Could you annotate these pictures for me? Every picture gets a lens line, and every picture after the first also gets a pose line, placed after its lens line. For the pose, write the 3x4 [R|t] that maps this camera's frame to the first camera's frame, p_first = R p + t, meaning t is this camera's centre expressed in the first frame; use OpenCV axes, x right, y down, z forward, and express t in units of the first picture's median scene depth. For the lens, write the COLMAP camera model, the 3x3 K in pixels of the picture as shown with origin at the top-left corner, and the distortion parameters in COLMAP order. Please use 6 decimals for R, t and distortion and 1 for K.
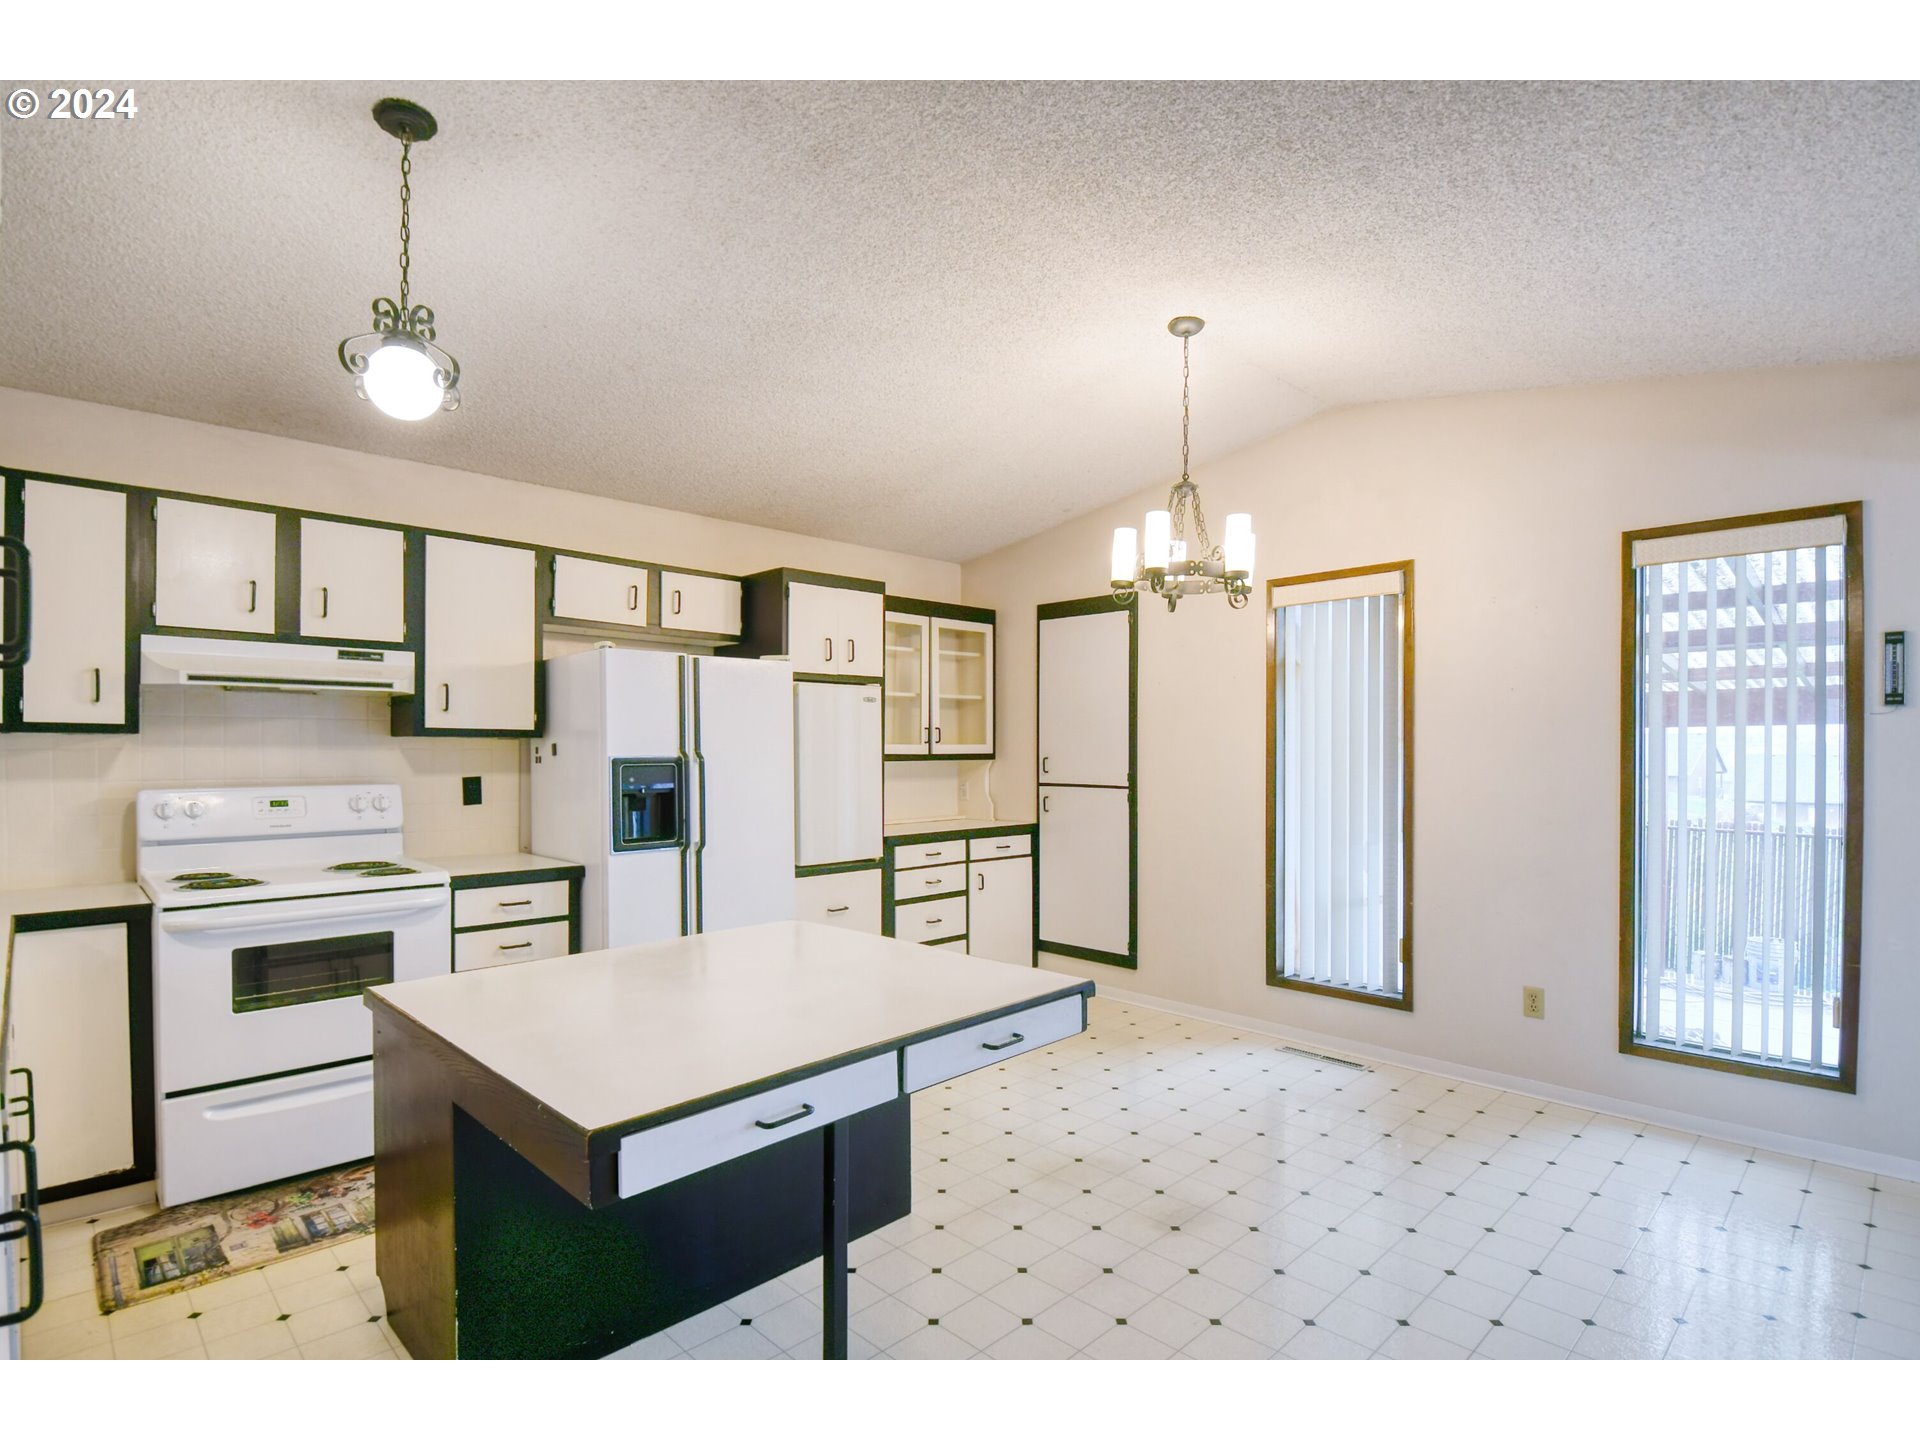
lens RADIAL K [[928.5, 0, 957.0], [0, 928.5, 739.3], [0, 0, 1]] dist [0.000132, -0.000383]
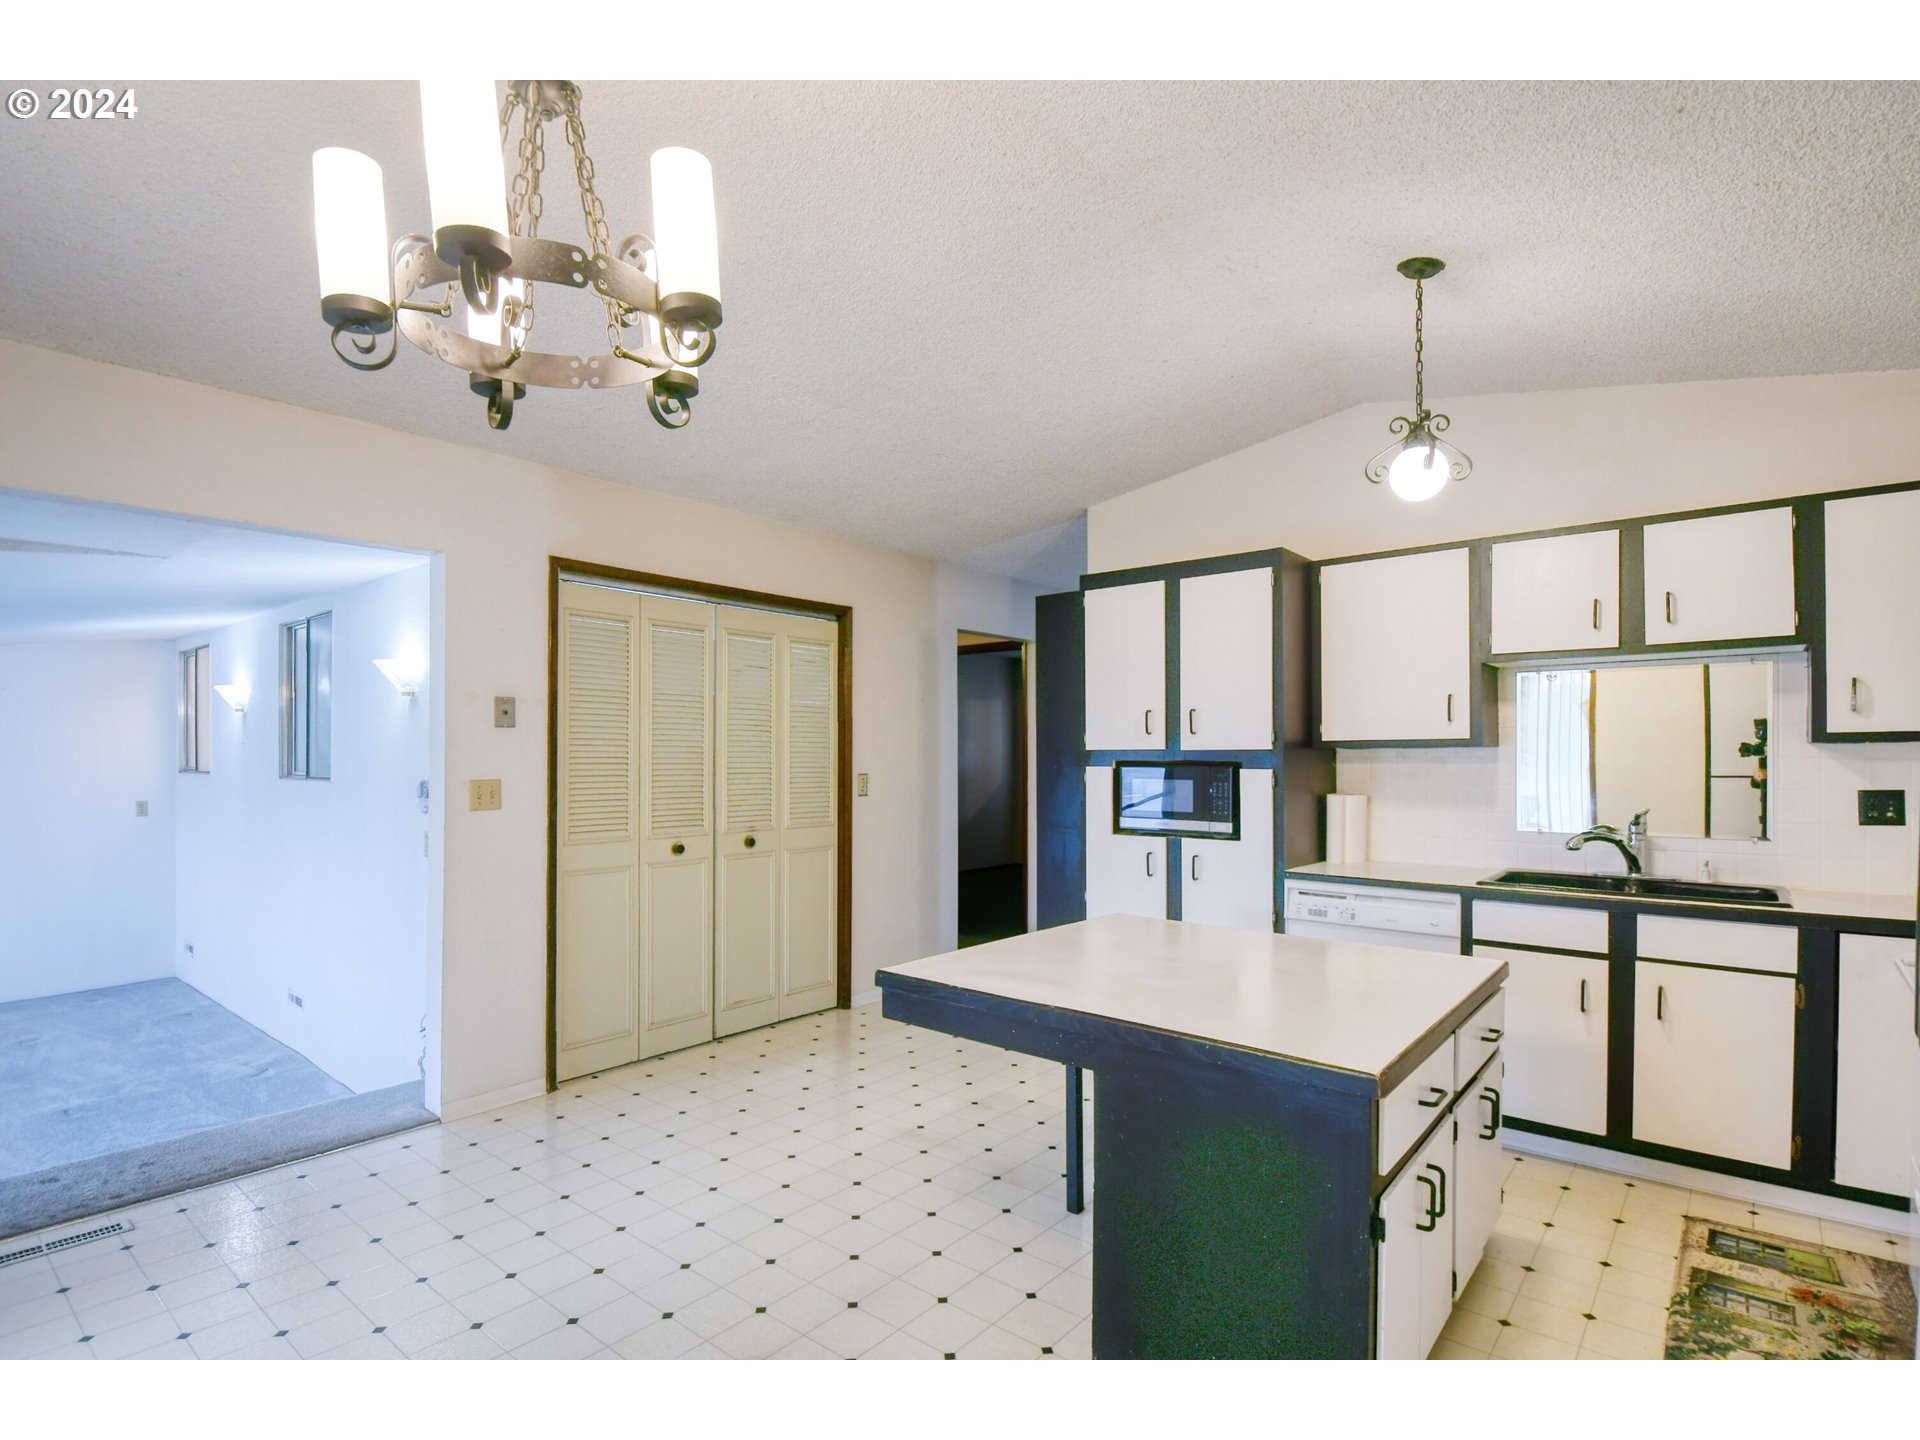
lens RADIAL K [[928.5, 0, 957.0], [0, 928.5, 739.3], [0, 0, 1]] dist [0.000132, -0.000383]
pose [[-0.993991, -0.007917, -0.109179, 0.153730], [-0.005946, 0.999814, -0.018364, 0.020947], [0.109304, -0.017604, -0.993852, 1.918025]]
